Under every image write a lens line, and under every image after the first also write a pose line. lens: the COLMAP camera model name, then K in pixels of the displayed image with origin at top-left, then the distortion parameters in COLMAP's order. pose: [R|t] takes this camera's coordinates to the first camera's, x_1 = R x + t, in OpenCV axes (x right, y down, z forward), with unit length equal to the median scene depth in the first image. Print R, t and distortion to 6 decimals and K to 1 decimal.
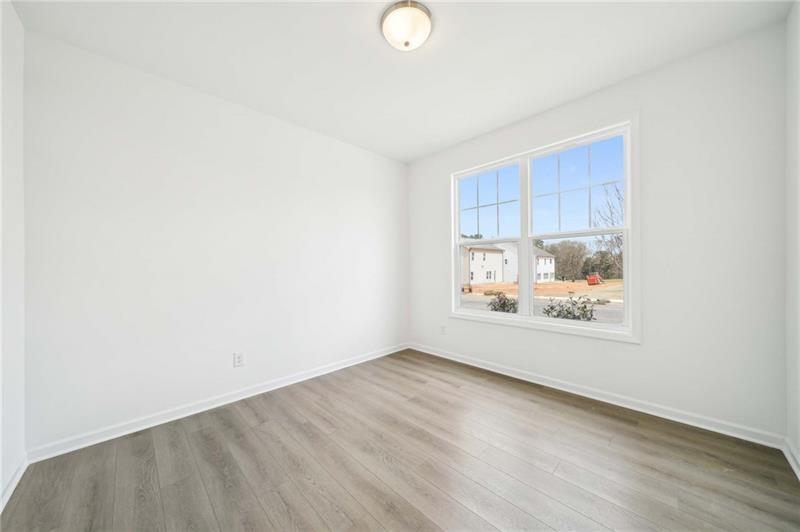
lens RADIAL K [[277.2, 0, 398.6], [0, 277.2, 270.2], [0, 0, 1]] dist [0.002167, 0.000012]
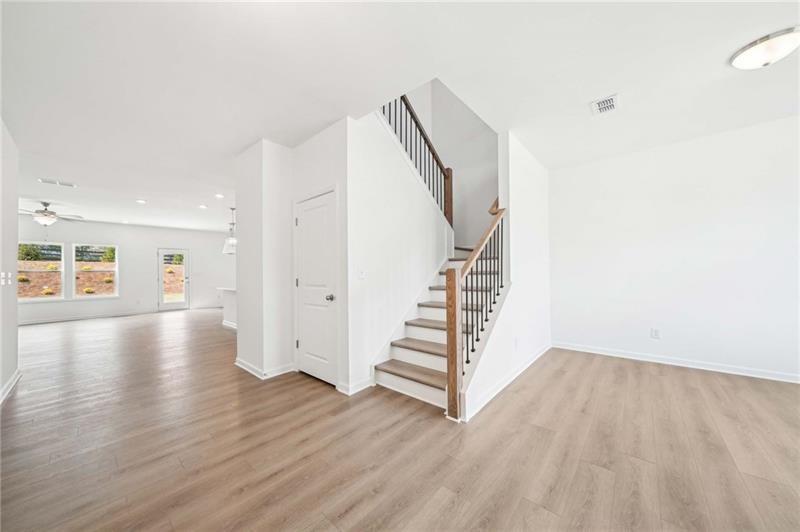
lens RADIAL K [[277.2, 0, 399.9], [0, 277.2, 269.0], [0, 0, 1]] dist [0.002167, 0.000012]
pose [[0.088895, 0.000906, -0.996041, 0.865086], [0.004163, 0.999991, 0.001281, -0.002510], [0.996032, -0.004260, 0.088890, -0.482213]]
